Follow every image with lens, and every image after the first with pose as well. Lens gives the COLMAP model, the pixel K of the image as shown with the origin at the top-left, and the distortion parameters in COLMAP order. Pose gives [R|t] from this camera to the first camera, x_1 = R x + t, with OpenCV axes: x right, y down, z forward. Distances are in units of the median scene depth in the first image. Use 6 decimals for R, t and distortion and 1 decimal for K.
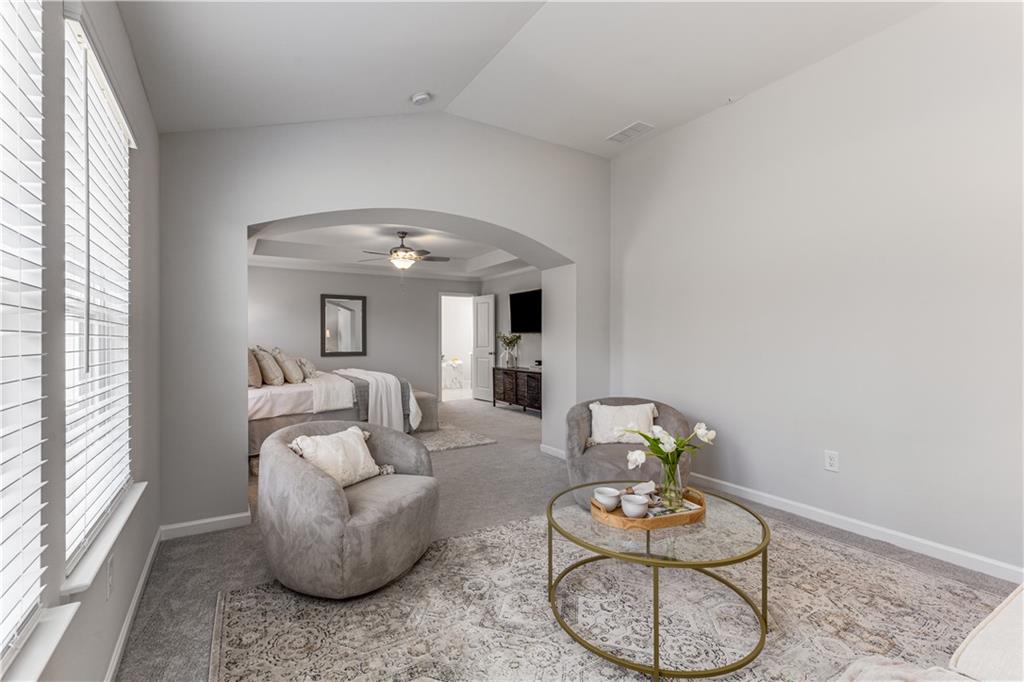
lens RADIAL K [[462.5, 0, 510.1], [0, 462.5, 337.6], [0, 0, 1]] dist [0.010985, -0.001829]
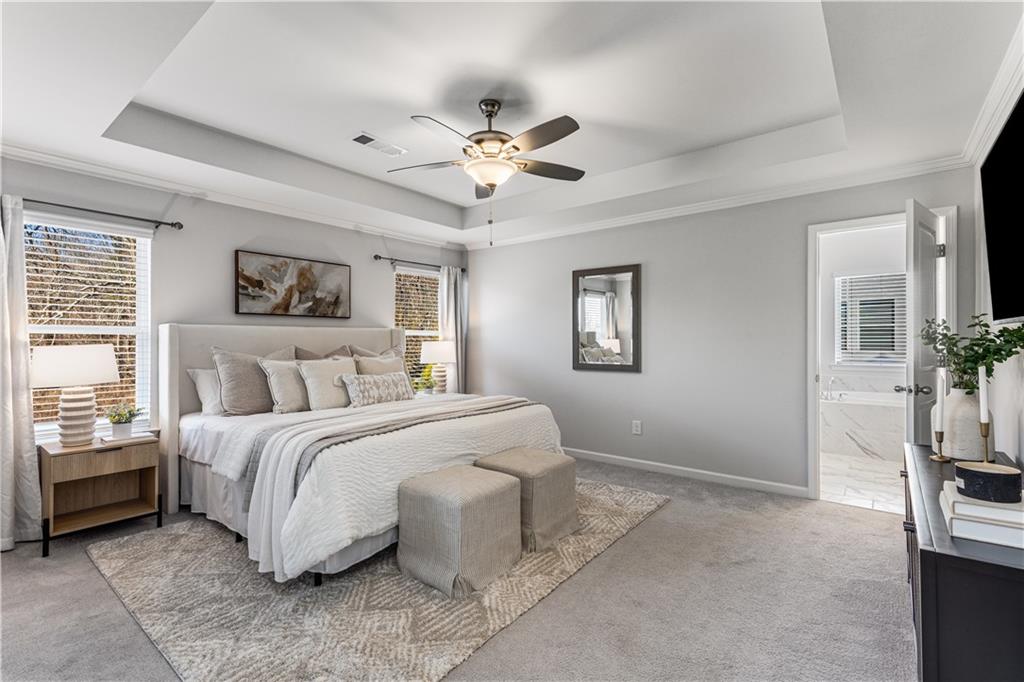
lens RADIAL K [[462.5, 0, 518.1], [0, 462.5, 338.6], [0, 0, 1]] dist [0.010985, -0.001829]
pose [[0.348346, -0.000640, -0.937366, 0.155508], [0.006396, 0.999978, 0.001693, -0.002524], [0.937344, -0.006585, 0.348342, 0.695447]]
